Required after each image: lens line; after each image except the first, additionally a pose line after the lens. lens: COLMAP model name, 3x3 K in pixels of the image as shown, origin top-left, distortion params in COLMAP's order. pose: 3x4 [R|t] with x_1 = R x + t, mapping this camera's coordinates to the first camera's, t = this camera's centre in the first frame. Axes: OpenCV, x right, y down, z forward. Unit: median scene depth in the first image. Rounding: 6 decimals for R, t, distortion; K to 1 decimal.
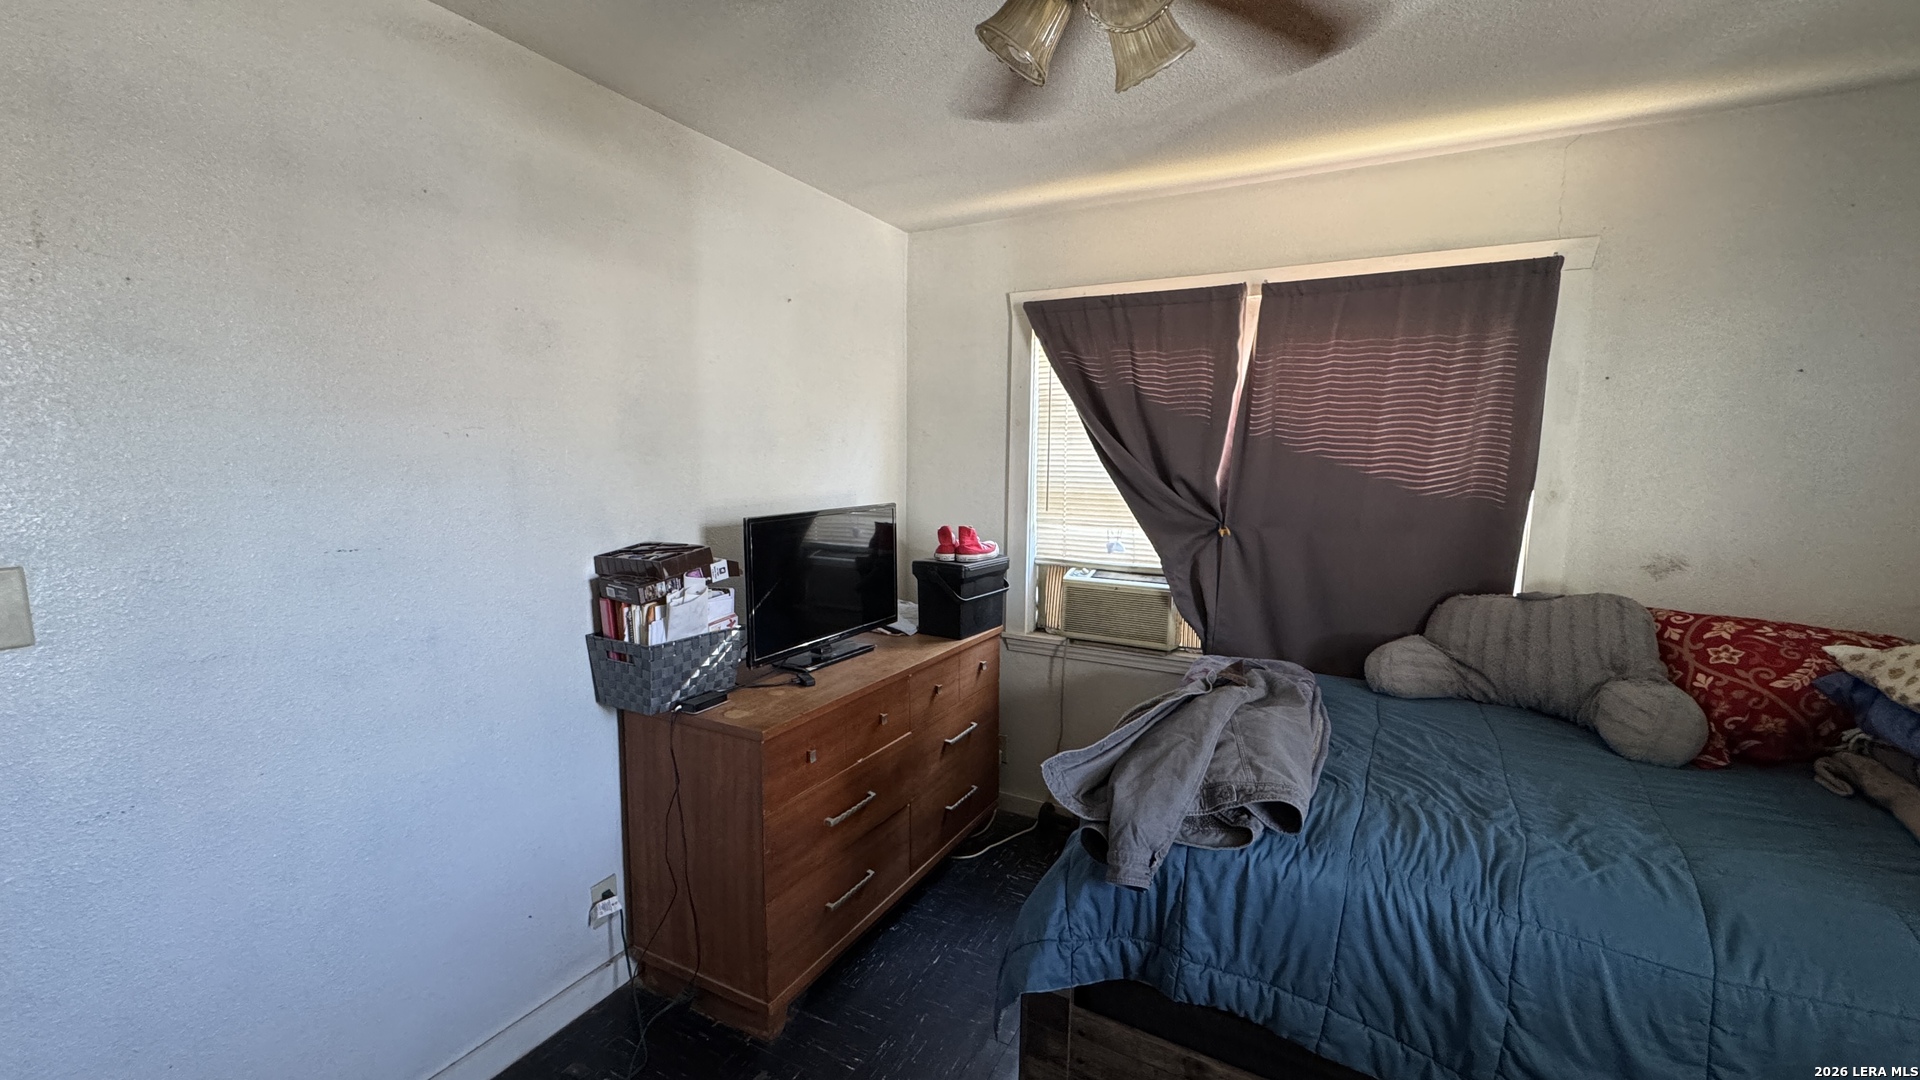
lens RADIAL K [[766.1, 0, 960.9], [0, 766.1, 540.3], [0, 0, 1]] dist [-0.002227, -0.000204]
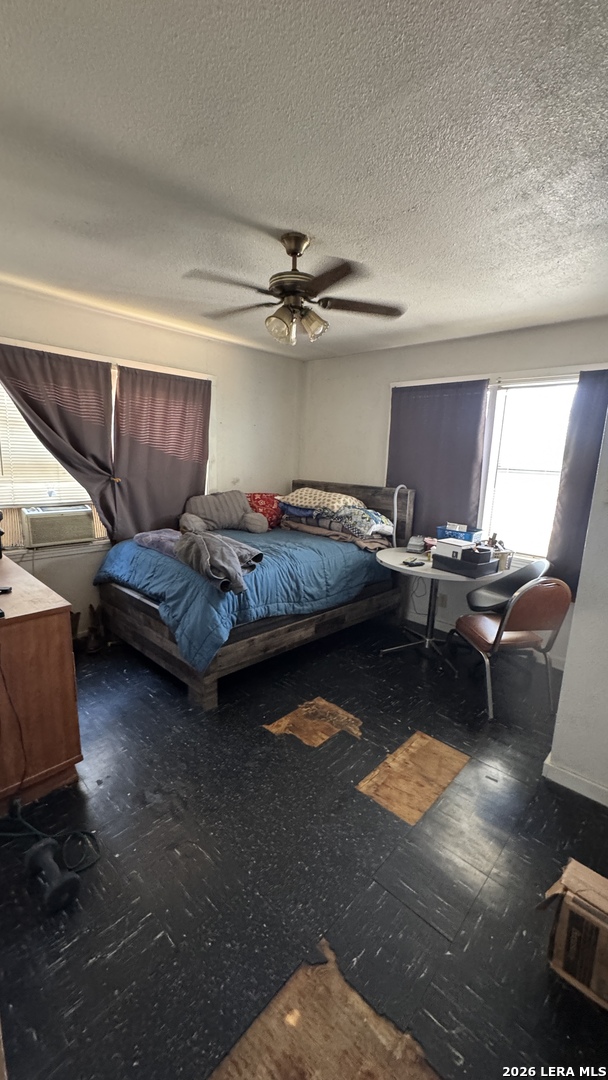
lens RADIAL K [[430.9, 0, 306.7], [0, 430.9, 542.4], [0, 0, 1]] dist [-0.002227, -0.000204]
pose [[0.264286, -0.195099, 0.944505, -0.856599], [0.074000, 0.980540, 0.181837, -0.024072], [-0.961601, 0.021837, 0.273580, 0.180262]]
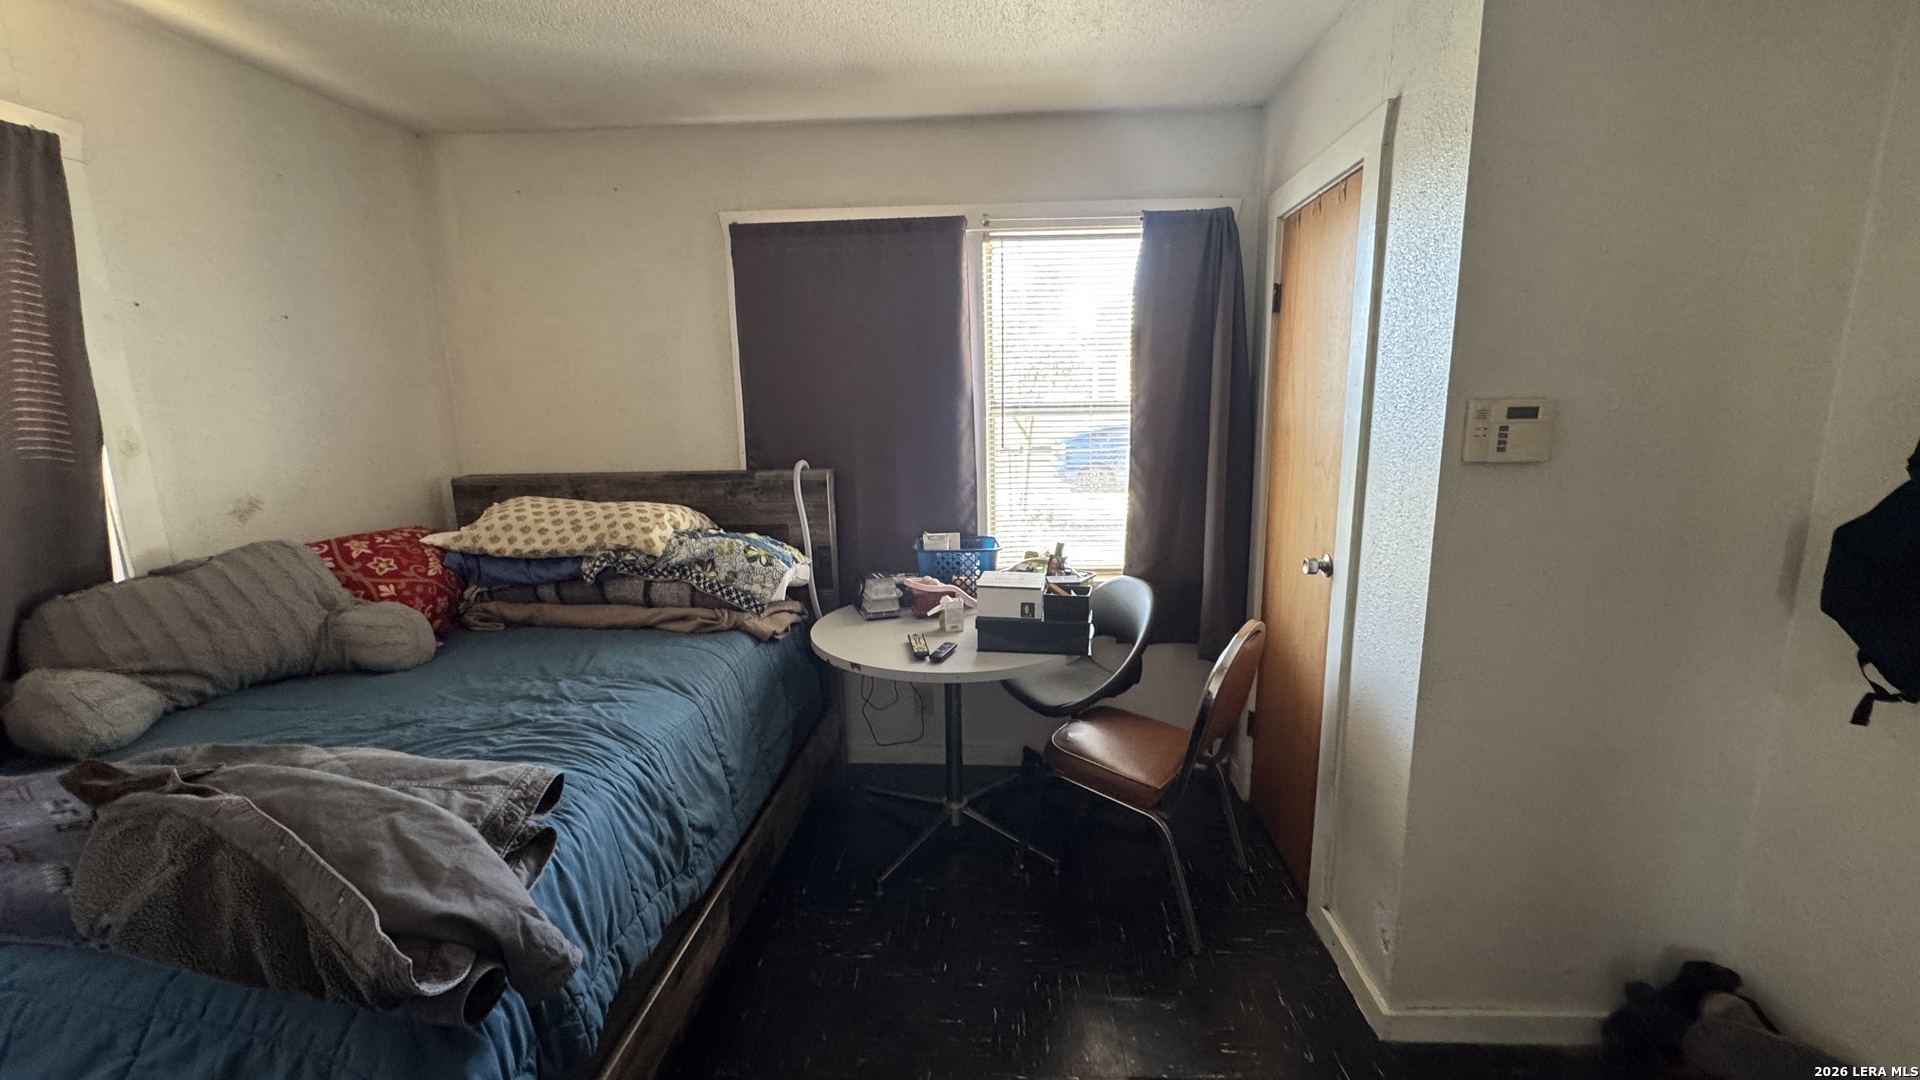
lens RADIAL K [[766.1, 0, 962.5], [0, 766.1, 538.0], [0, 0, 1]] dist [-0.002227, -0.000204]
pose [[-0.419155, -0.175728, 0.890746, -0.353065], [0.113932, 0.963154, 0.243626, -0.064092], [-0.900738, 0.203601, -0.383690, 0.555232]]
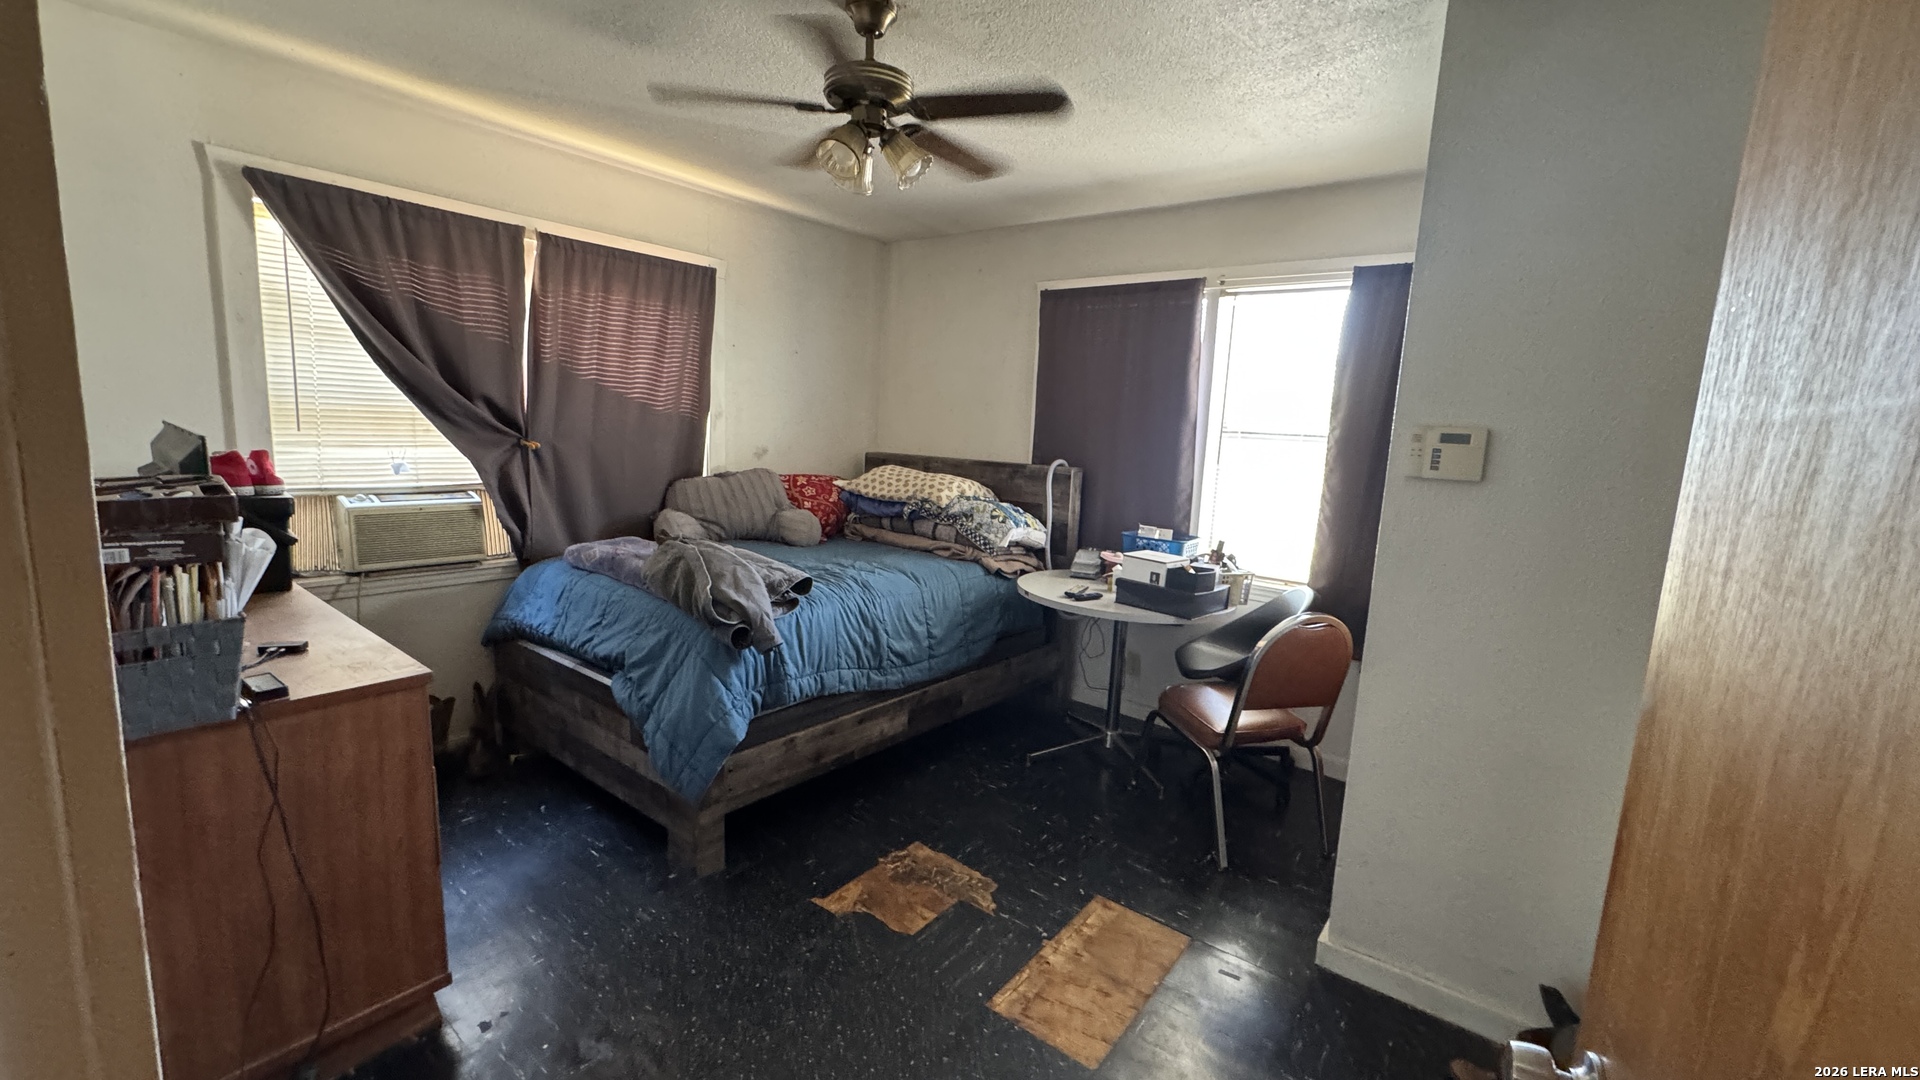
lens RADIAL K [[766.1, 0, 964.8], [0, 766.1, 541.8], [0, 0, 1]] dist [-0.002227, -0.000204]
pose [[0.169812, -0.155482, 0.973134, -0.840584], [0.064306, 0.987119, 0.146496, 0.007344], [-0.983376, 0.037701, 0.177623, 0.191741]]
